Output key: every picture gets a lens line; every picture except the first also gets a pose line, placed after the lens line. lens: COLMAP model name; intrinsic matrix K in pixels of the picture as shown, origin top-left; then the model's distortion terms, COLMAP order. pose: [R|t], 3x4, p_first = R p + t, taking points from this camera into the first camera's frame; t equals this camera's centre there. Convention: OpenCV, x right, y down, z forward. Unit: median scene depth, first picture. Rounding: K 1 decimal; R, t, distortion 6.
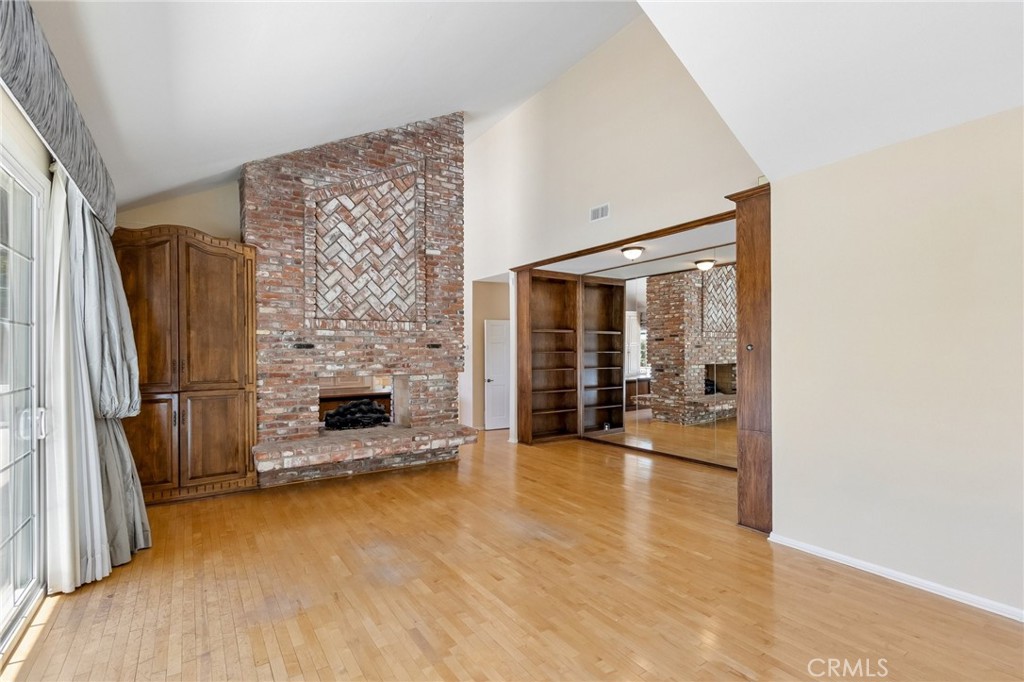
lens RADIAL K [[471.0, 0, 504.9], [0, 471.0, 352.7], [0, 0, 1]] dist [0.015091, -0.007061]
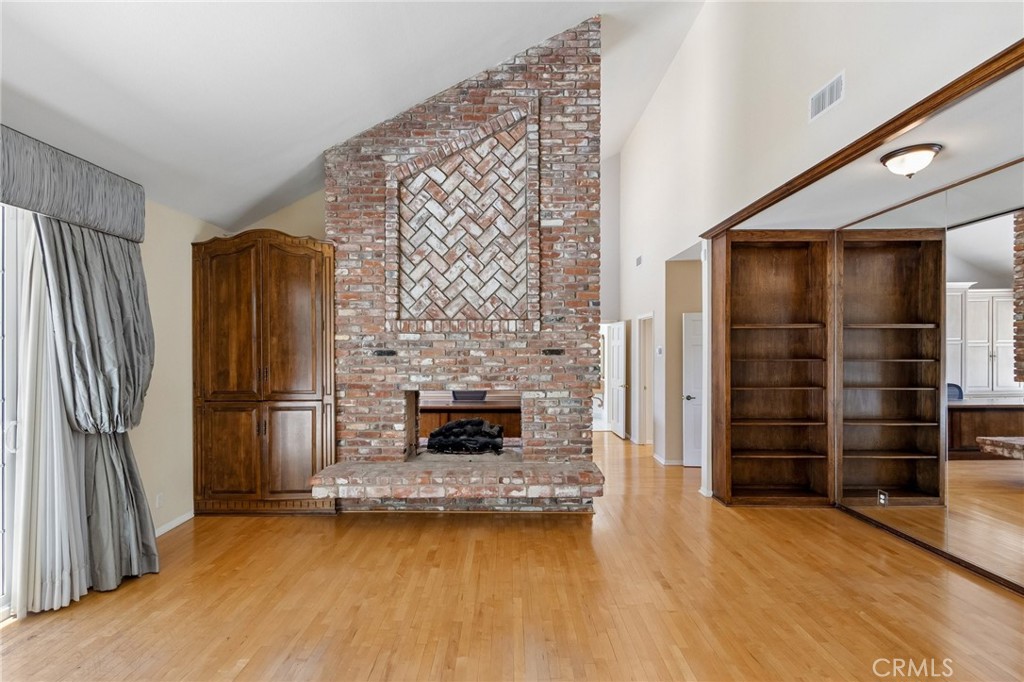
lens RADIAL K [[471.0, 0, 504.9], [0, 471.0, 352.7], [0, 0, 1]] dist [0.015091, -0.007061]
pose [[0.828838, 0.003215, -0.559479, 0.205818], [-0.002835, 0.999995, 0.001547, -0.014721], [0.559481, 0.000304, 0.828843, 0.376572]]
